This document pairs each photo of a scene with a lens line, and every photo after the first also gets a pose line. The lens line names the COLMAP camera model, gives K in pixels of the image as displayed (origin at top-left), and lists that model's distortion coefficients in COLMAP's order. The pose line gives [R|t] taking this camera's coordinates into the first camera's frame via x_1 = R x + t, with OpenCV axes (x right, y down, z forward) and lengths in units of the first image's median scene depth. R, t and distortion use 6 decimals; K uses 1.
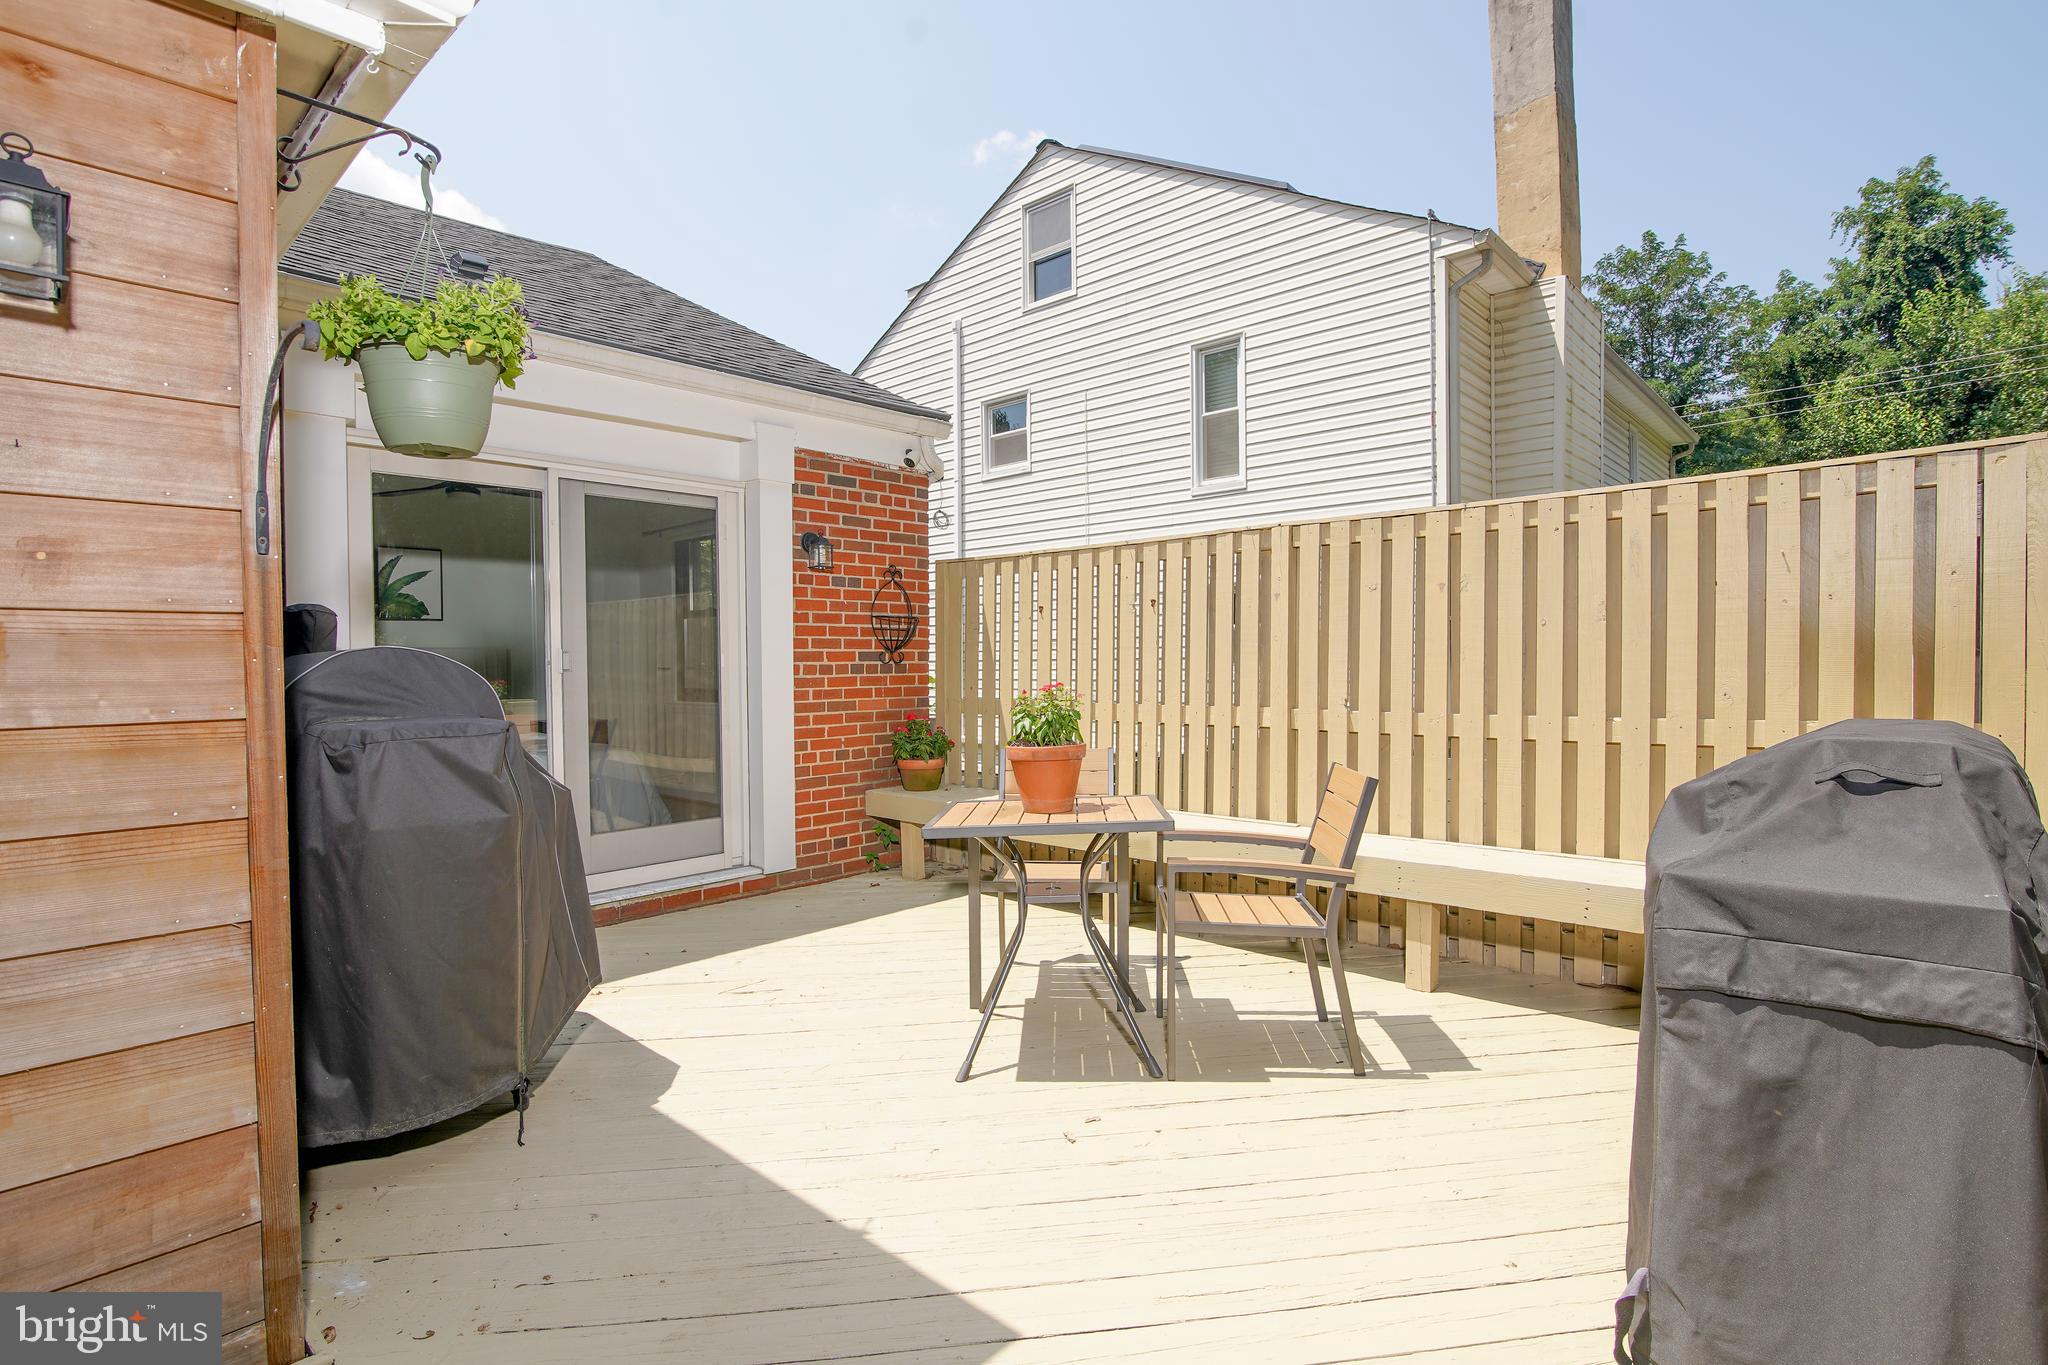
lens RADIAL K [[982.9, 0, 1029.8], [0, 982.9, 684.0], [0, 0, 1]] dist [-0.017127, 0.001302]
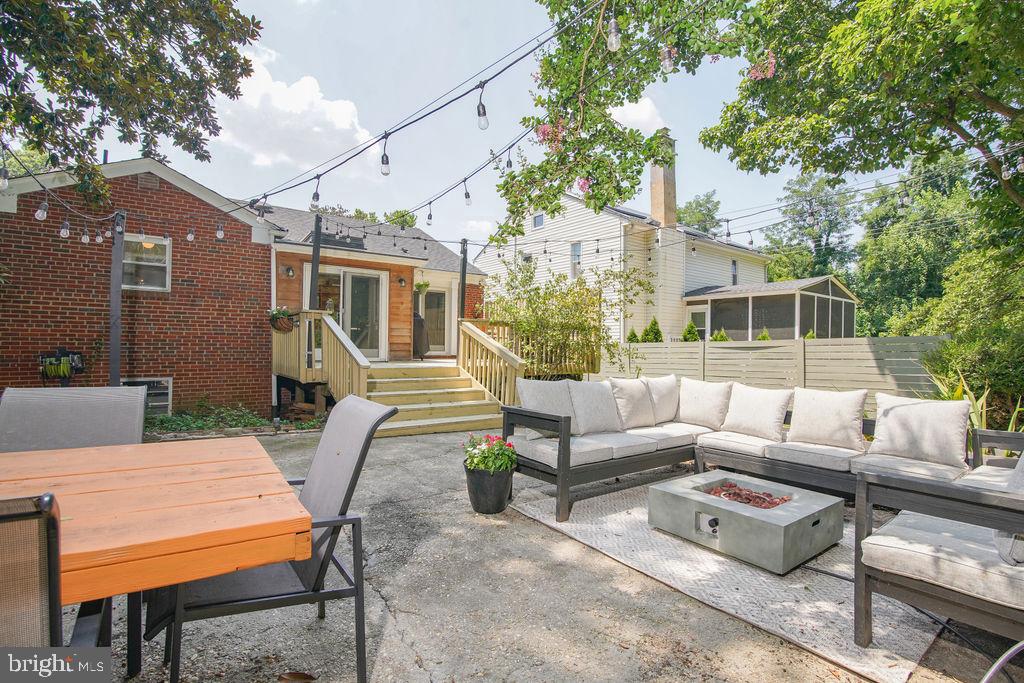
lens RADIAL K [[491.5, 0, 515.0], [0, 491.5, 342.5], [0, 0, 1]] dist [-0.017127, 0.001302]
pose [[0.983880, 0.019733, -0.177738, 0.585657], [-0.025485, 0.999221, -0.030140, 0.187301], [0.177005, 0.034184, 0.983616, -1.706674]]
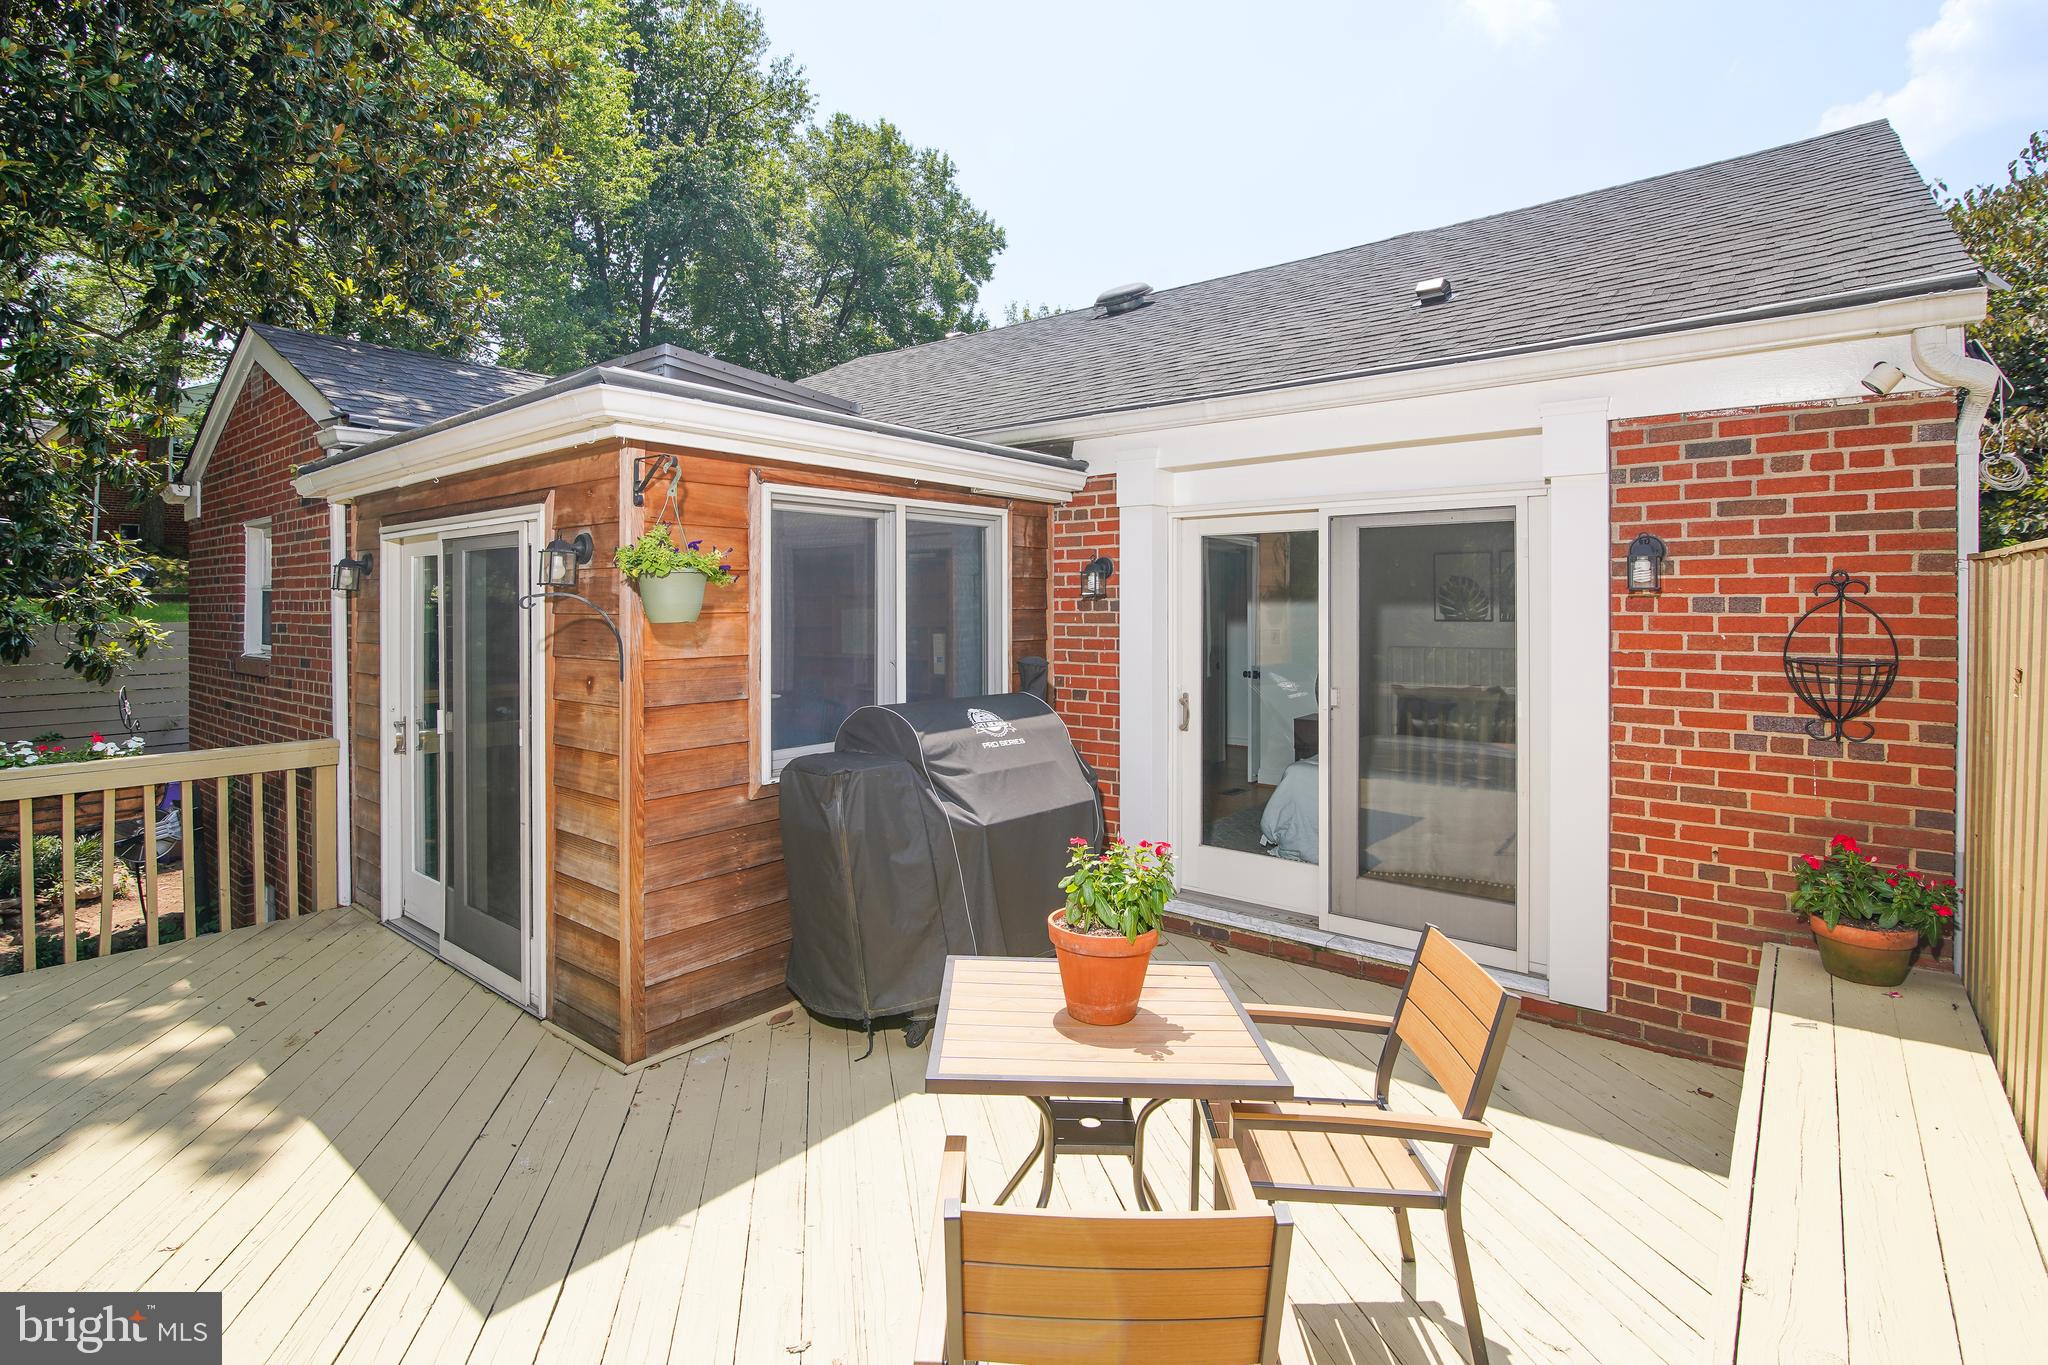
lens RADIAL K [[982.9, 0, 1052.3], [0, 982.9, 608.4], [0, 0, 1]] dist [-0.017127, 0.001302]
pose [[0.075144, 0.015520, -0.997052, 0.411645], [-0.029996, 0.999462, 0.013297, -0.096571], [0.996721, 0.028909, 0.075569, 0.515856]]
